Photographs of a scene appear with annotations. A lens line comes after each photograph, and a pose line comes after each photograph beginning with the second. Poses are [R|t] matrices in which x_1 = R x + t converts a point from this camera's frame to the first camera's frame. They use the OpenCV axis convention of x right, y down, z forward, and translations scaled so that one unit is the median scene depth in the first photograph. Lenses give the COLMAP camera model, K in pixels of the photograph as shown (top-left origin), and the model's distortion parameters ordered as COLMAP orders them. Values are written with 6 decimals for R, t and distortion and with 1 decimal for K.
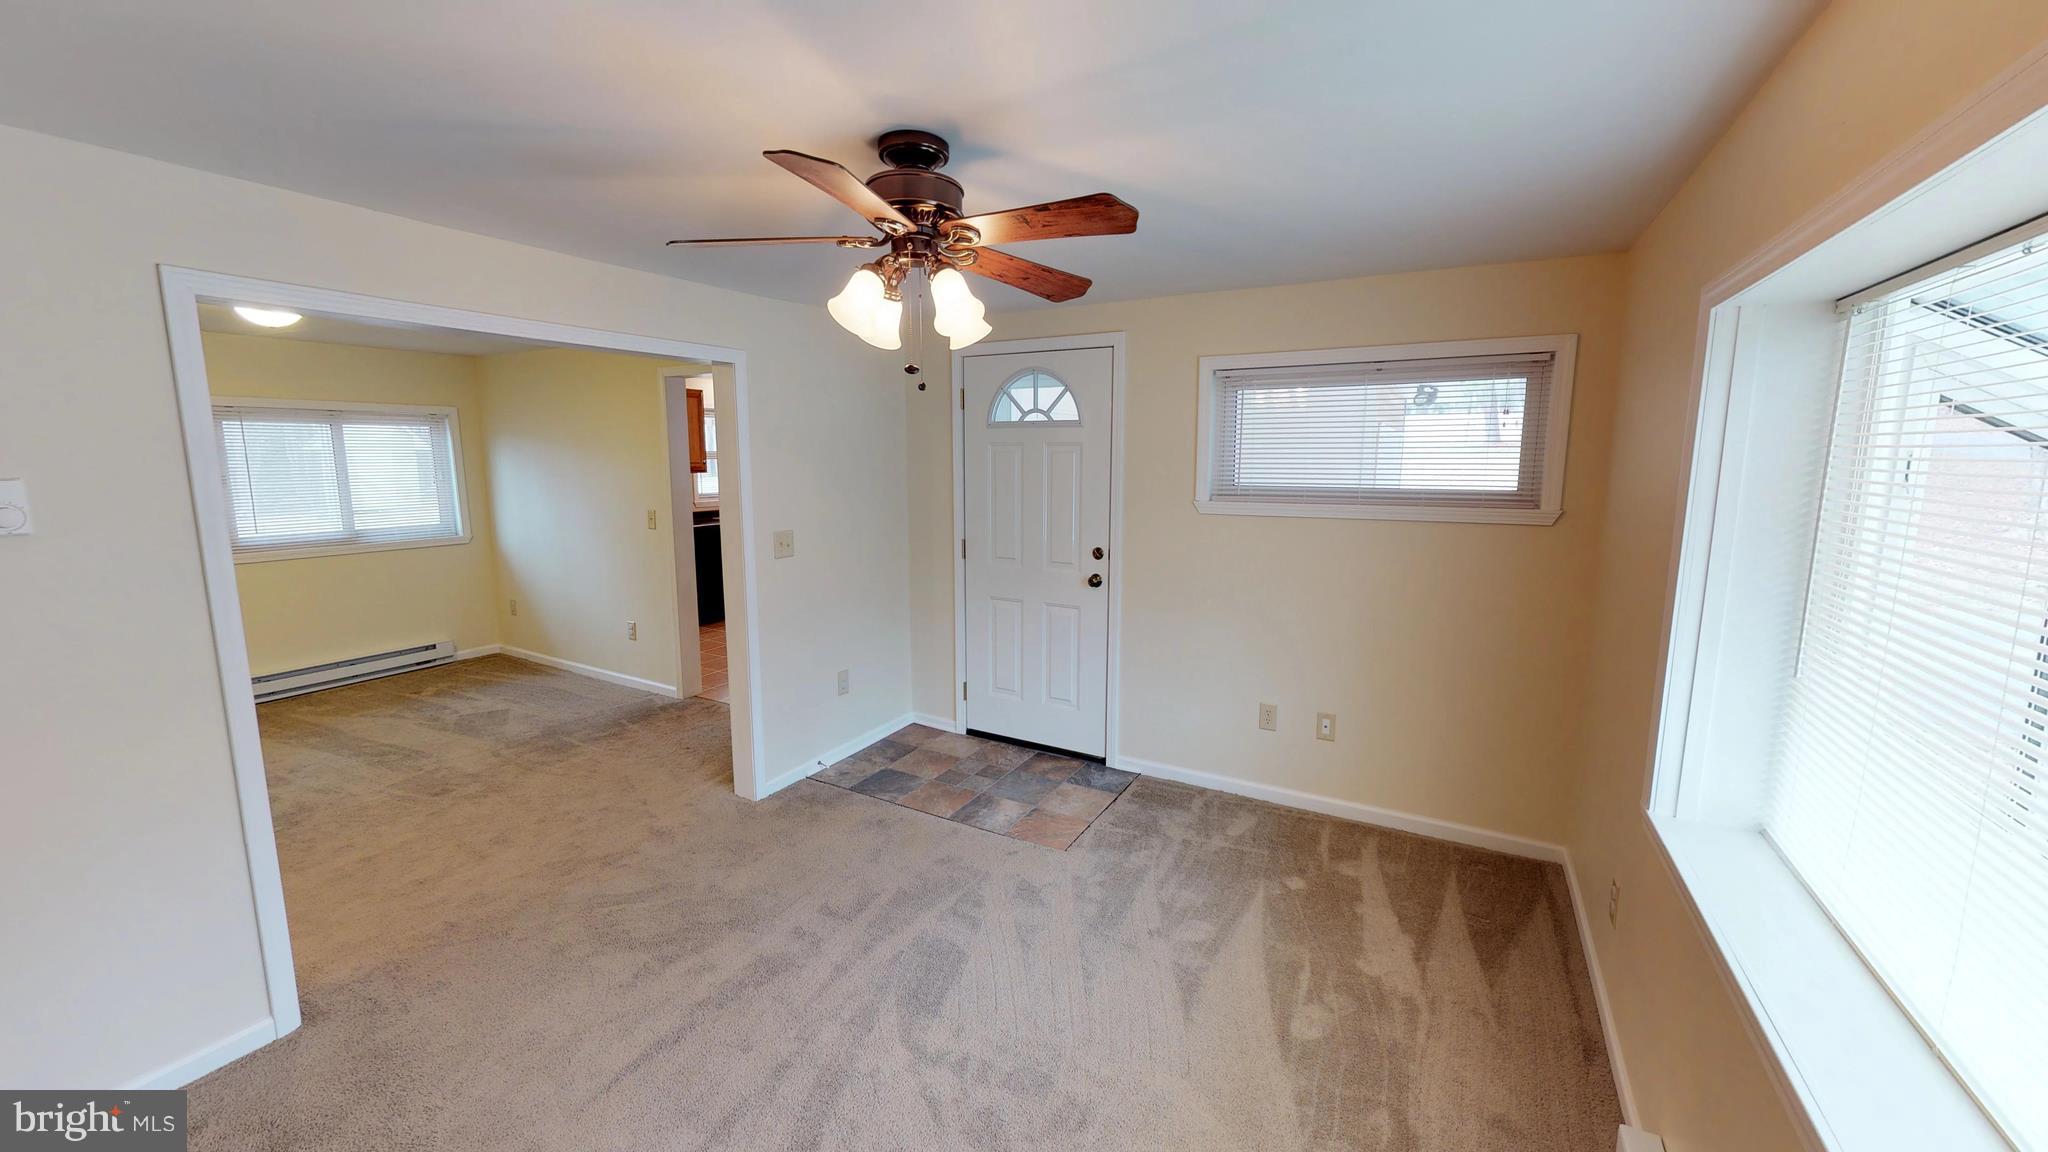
lens RADIAL K [[770.6, 0, 1023.5], [0, 770.6, 569.3], [0, 0, 1]] dist [0.000265, -0.000124]
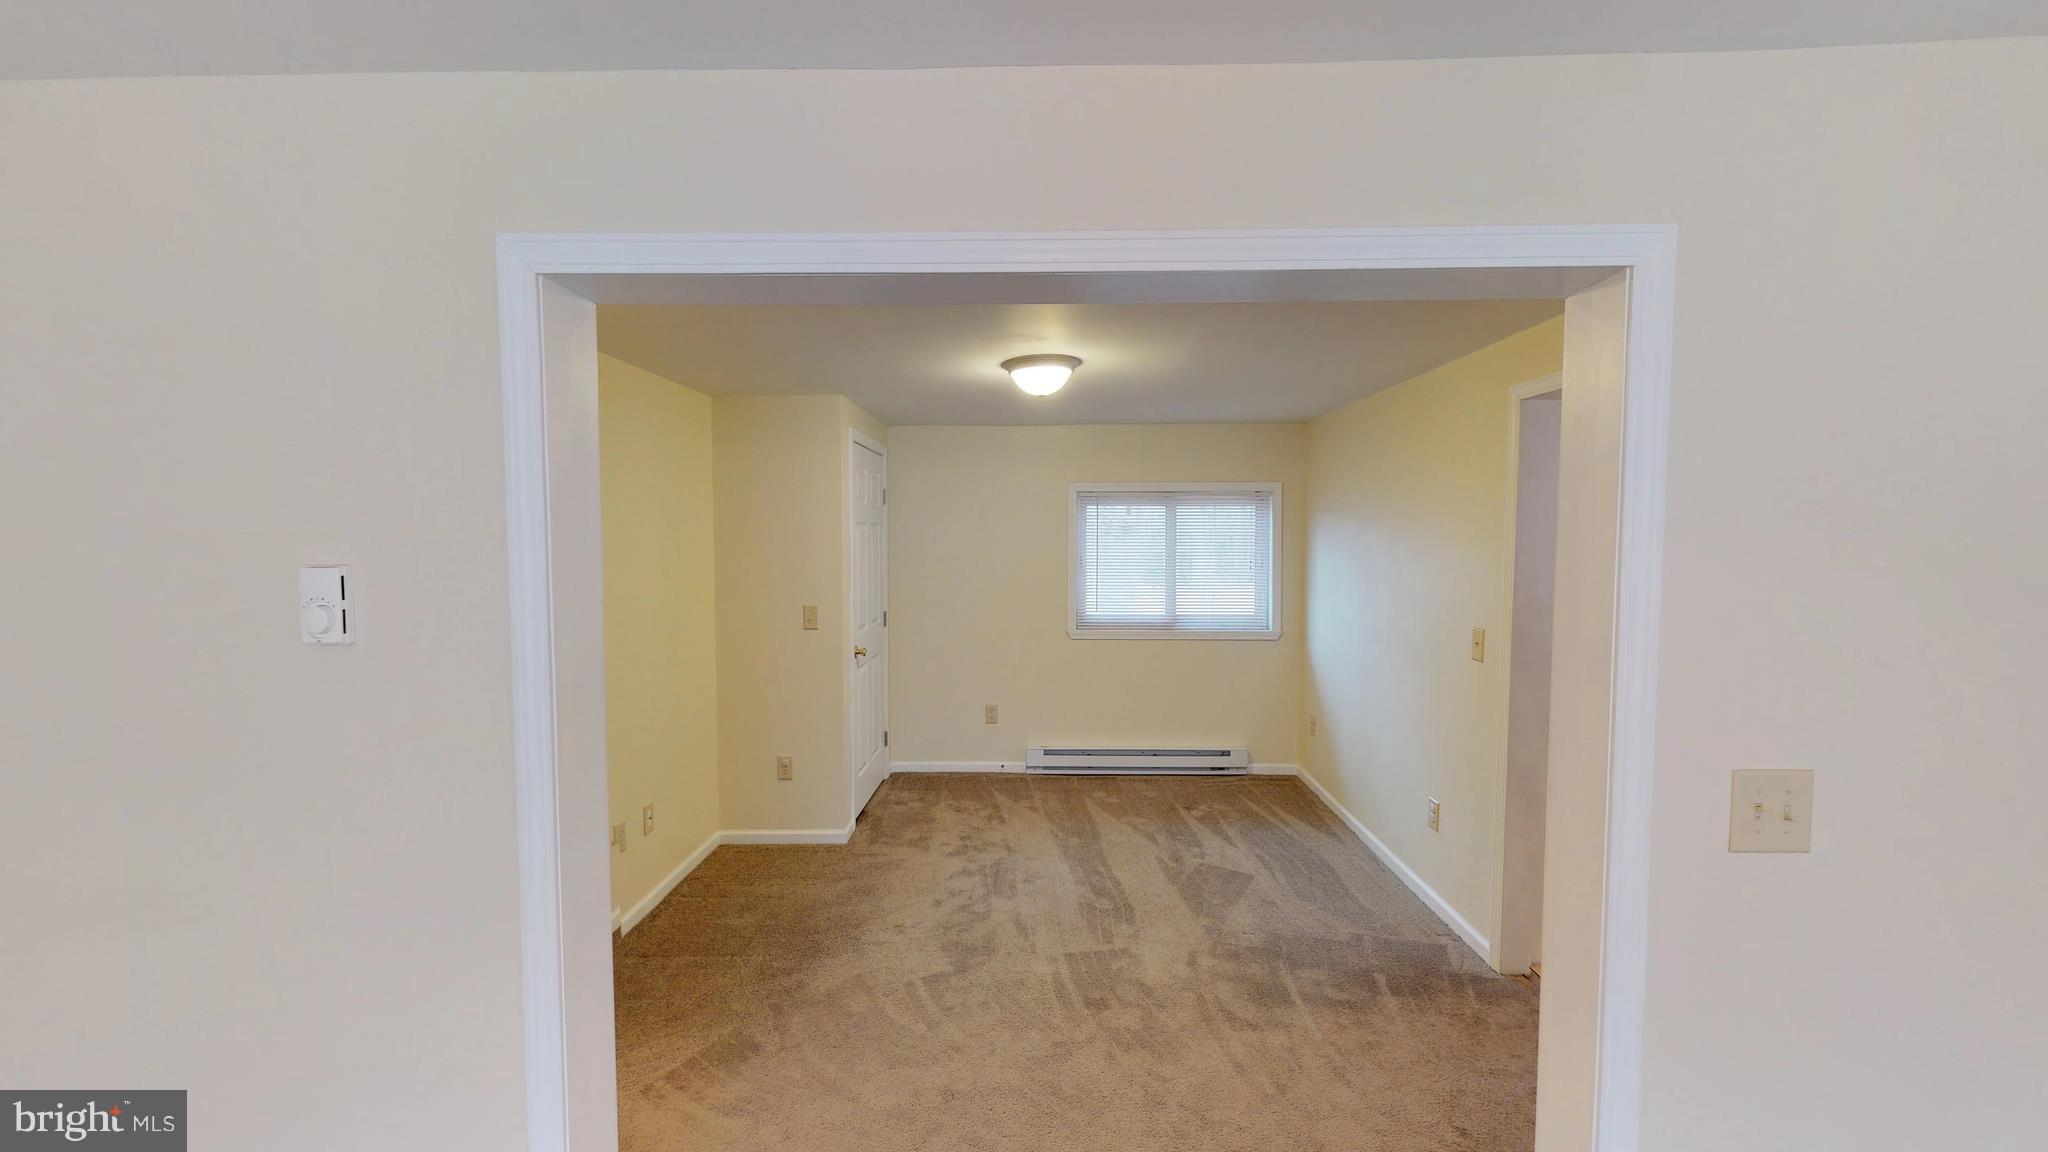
lens RADIAL K [[770.6, 0, 1023.5], [0, 770.6, 569.3], [0, 0, 1]] dist [0.000265, -0.000124]
pose [[0.475177, 0.037685, -0.879083, -0.137056], [-0.132610, 0.990738, -0.029210, -0.061587], [0.869840, 0.130455, 0.475773, 0.429132]]
